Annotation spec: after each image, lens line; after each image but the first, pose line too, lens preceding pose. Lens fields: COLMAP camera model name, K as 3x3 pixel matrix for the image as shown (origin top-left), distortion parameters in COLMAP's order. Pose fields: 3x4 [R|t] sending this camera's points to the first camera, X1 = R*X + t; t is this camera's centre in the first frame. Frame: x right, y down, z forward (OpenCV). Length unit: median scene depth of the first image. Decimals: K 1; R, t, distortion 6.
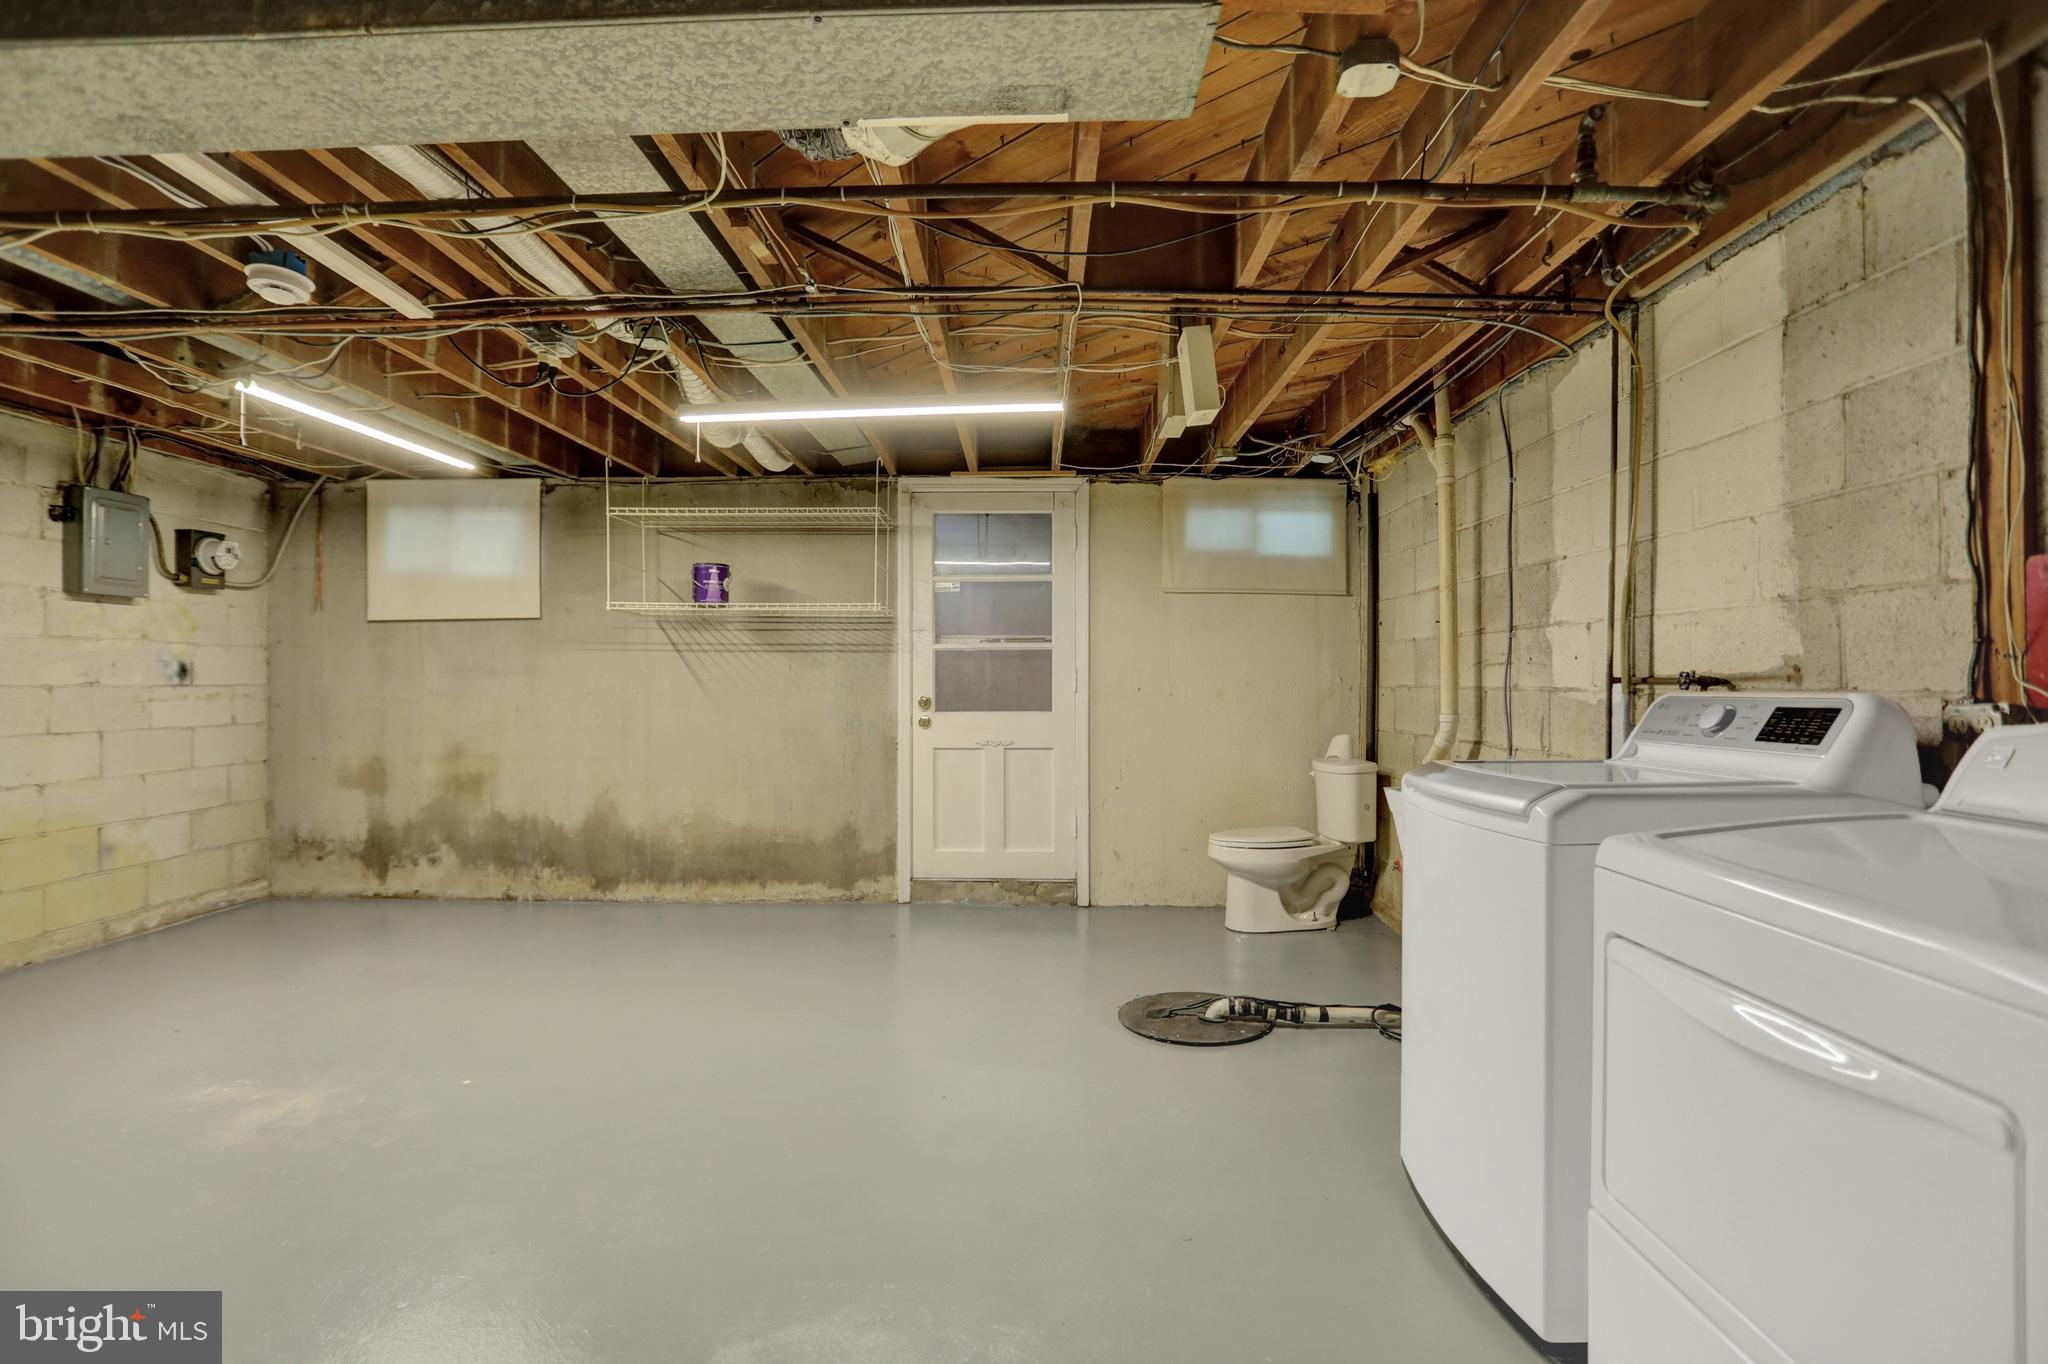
lens RADIAL K [[984.0, 0, 1030.4], [0, 984.0, 681.5], [0, 0, 1]] dist [-0.034639, 0.001669]
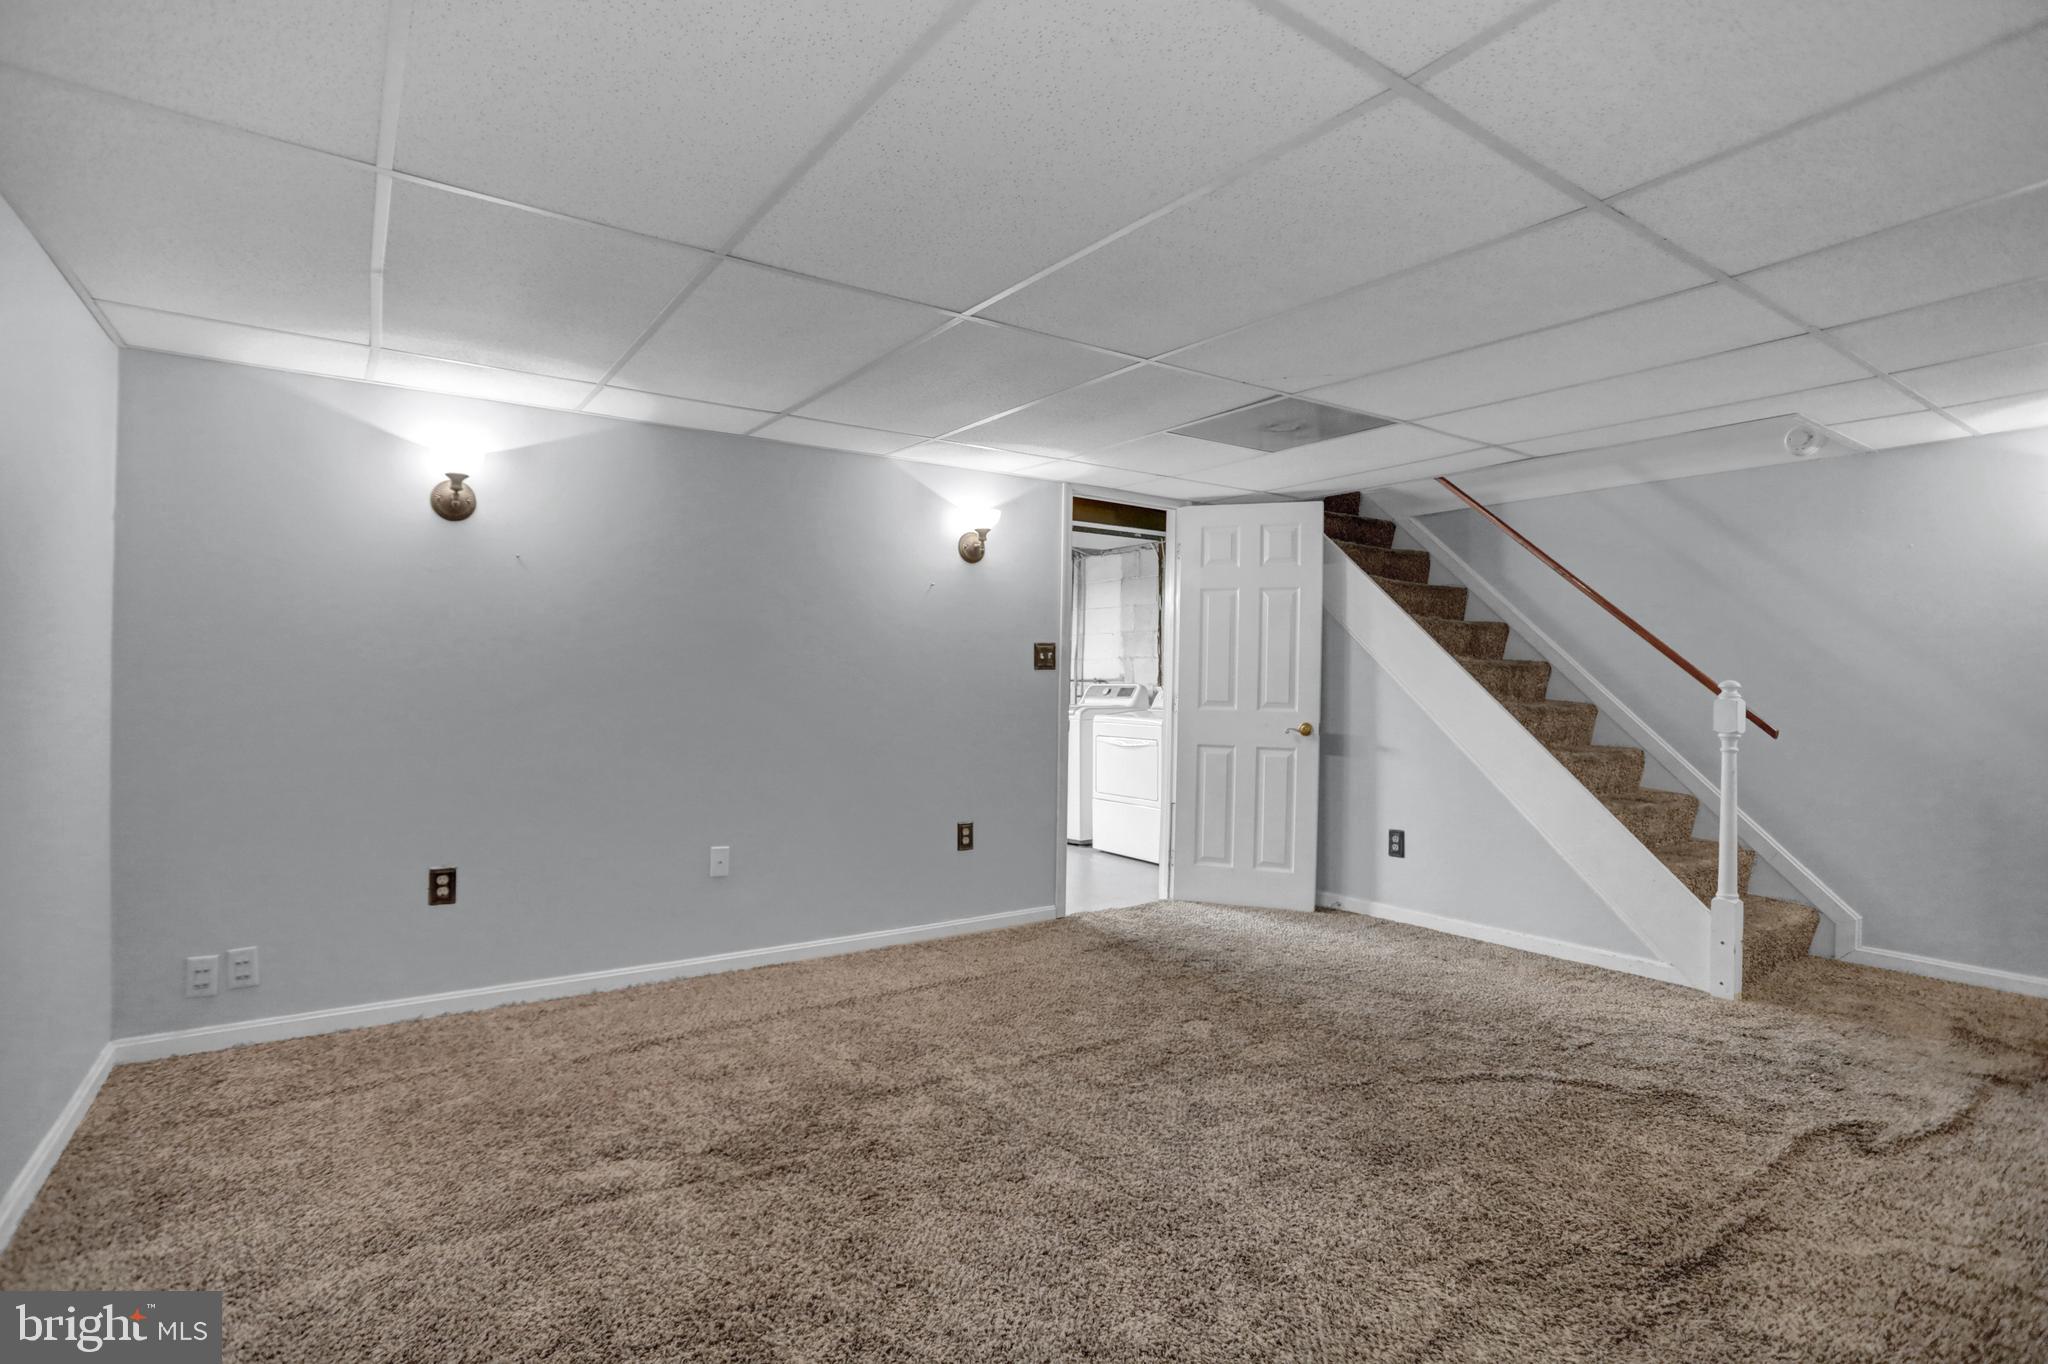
lens RADIAL K [[984.0, 0, 1023.5], [0, 984.0, 677.4], [0, 0, 1]] dist [-0.034639, 0.001669]
pose [[0.822171, 0.008778, 0.569173, -1.585825], [-0.009772, 0.999951, -0.001306, -0.005944], [-0.569157, -0.004488, 0.822217, -1.792527]]
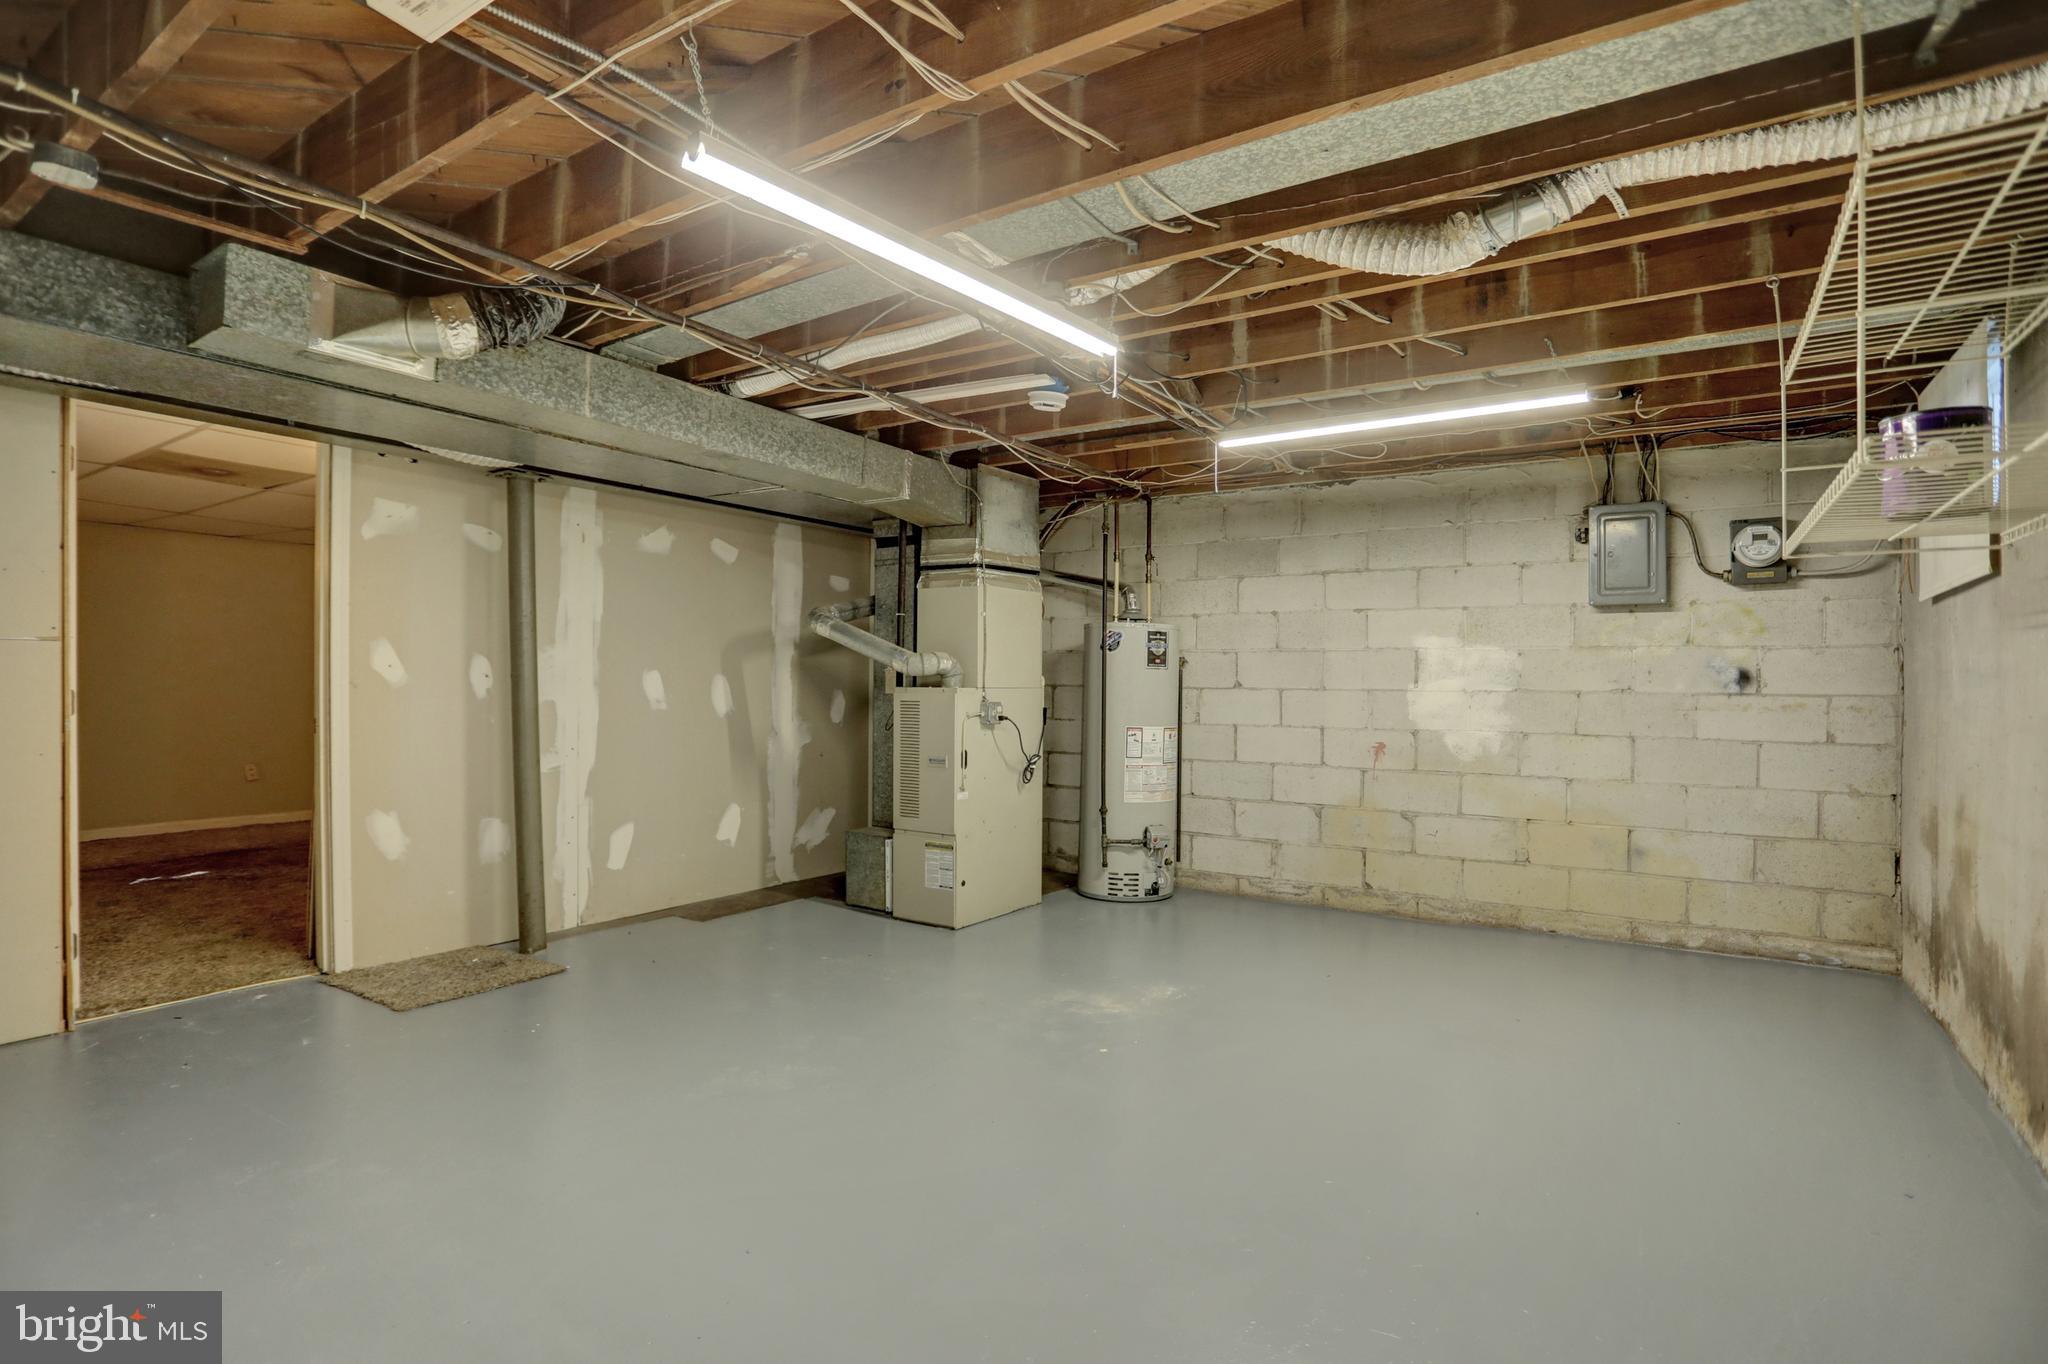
lens RADIAL K [[984.0, 0, 1038.0], [0, 984.0, 686.5], [0, 0, 1]] dist [-0.034639, 0.001669]
pose [[-0.544153, 0.003485, -0.838979, 0.248993], [-0.008918, 0.999911, 0.009938, -0.006504], [0.838939, 0.012890, -0.544073, 0.988136]]
